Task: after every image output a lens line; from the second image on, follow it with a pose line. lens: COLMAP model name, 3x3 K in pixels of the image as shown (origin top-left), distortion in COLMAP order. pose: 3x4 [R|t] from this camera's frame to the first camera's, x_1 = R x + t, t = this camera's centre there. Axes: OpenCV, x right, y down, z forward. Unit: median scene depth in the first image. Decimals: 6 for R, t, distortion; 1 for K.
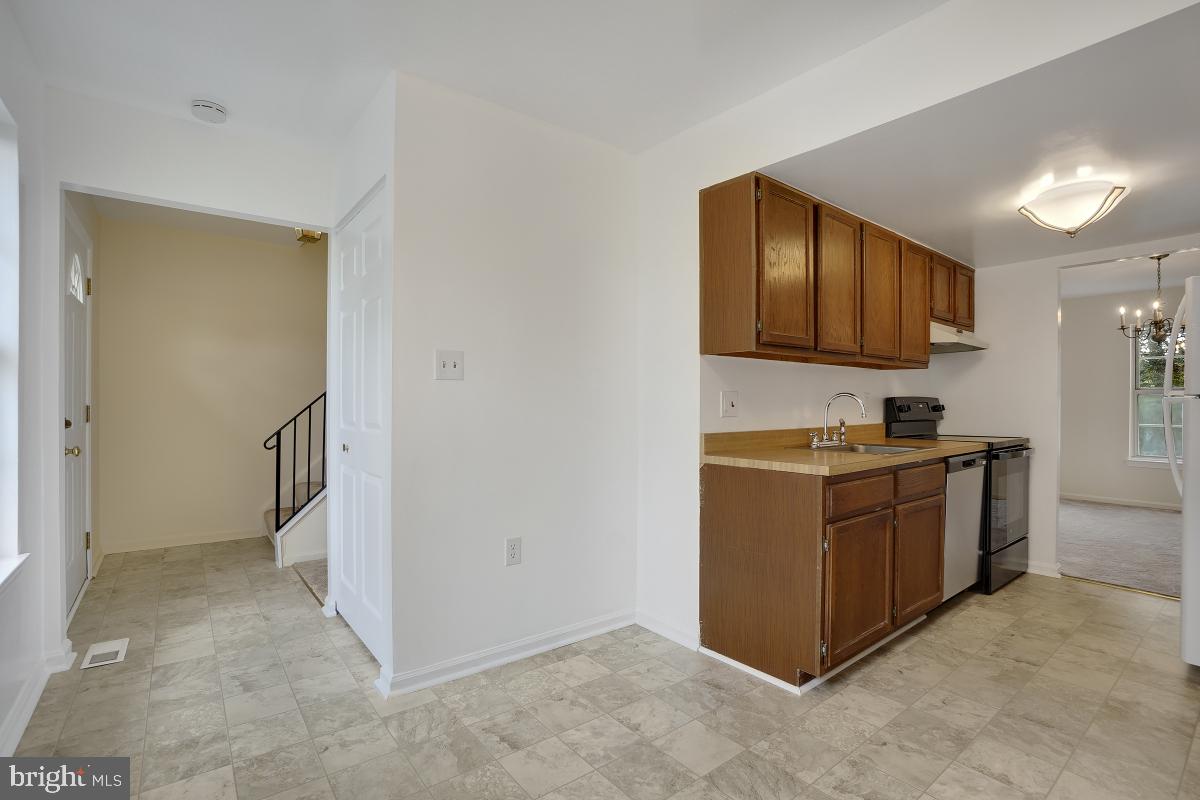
lens RADIAL K [[546.9, 0, 600.0], [0, 546.9, 400.0], [0, 0, 1]] dist [-0.062012, 0.026206]
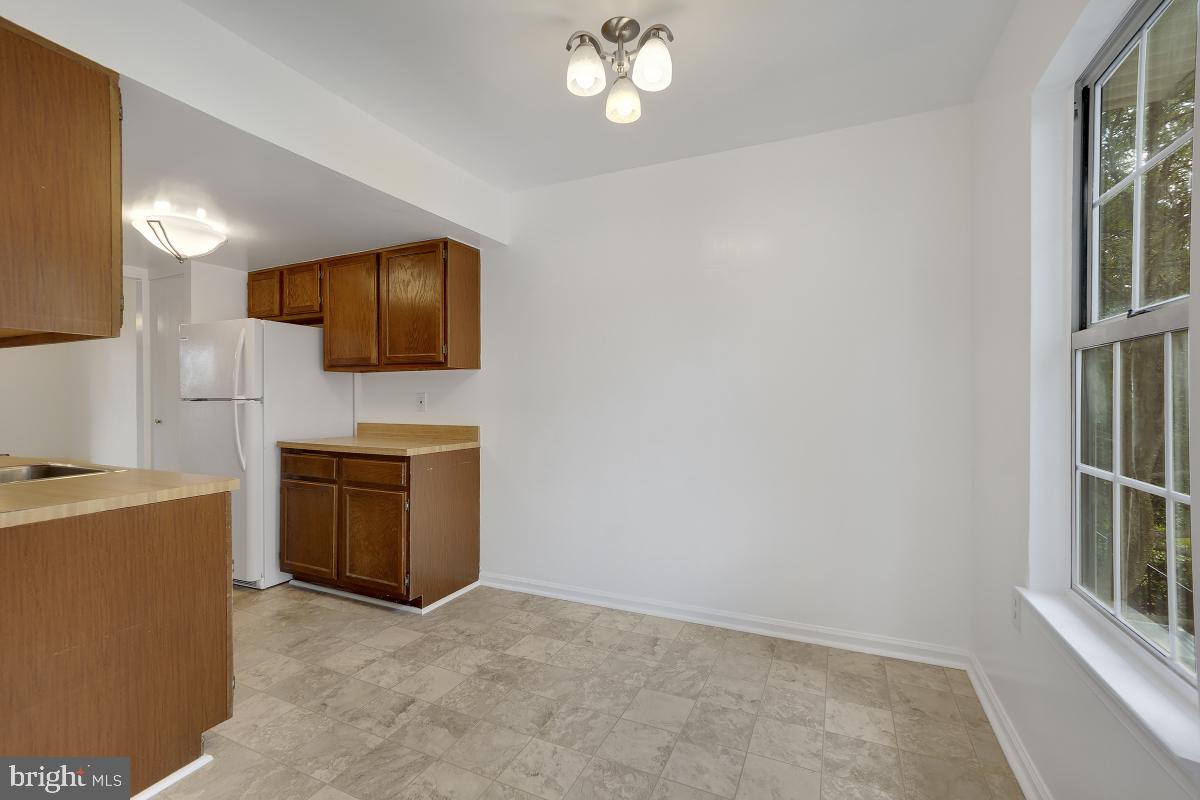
lens RADIAL K [[548.0, 0, 592.1], [0, 548.0, 398.8], [0, 0, 1]] dist [0.000927, -0.000052]
pose [[-0.453416, -0.000886, 0.891299, -0.477999], [0.015666, 0.999837, 0.008964, -0.006034], [-0.891161, 0.018028, -0.453328, 0.619013]]
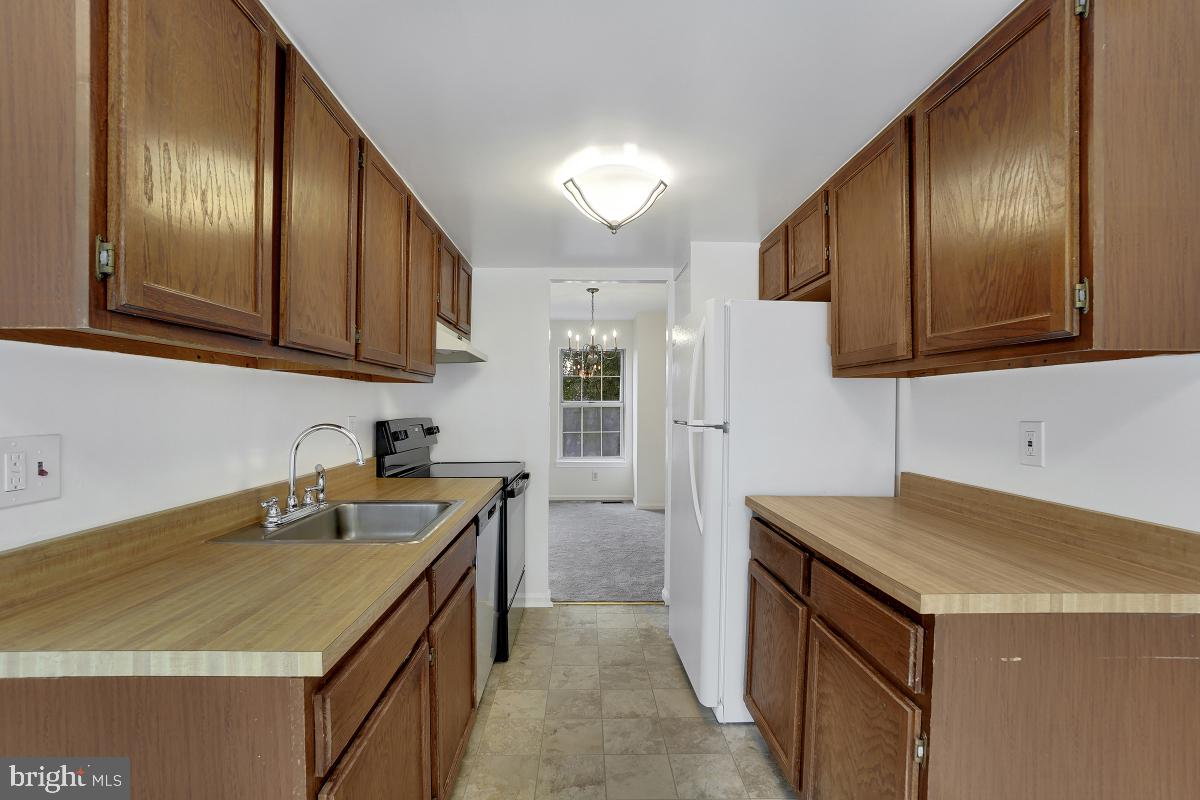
lens RADIAL K [[546.9, 0, 600.0], [0, 546.9, 400.0], [0, 0, 1]] dist [-0.062012, 0.026206]
pose [[0.592971, 0.003584, 0.805216, 0.165011], [0.003736, 0.999967, -0.007201, -0.033887], [-0.805215, 0.007278, 0.592938, 0.431519]]
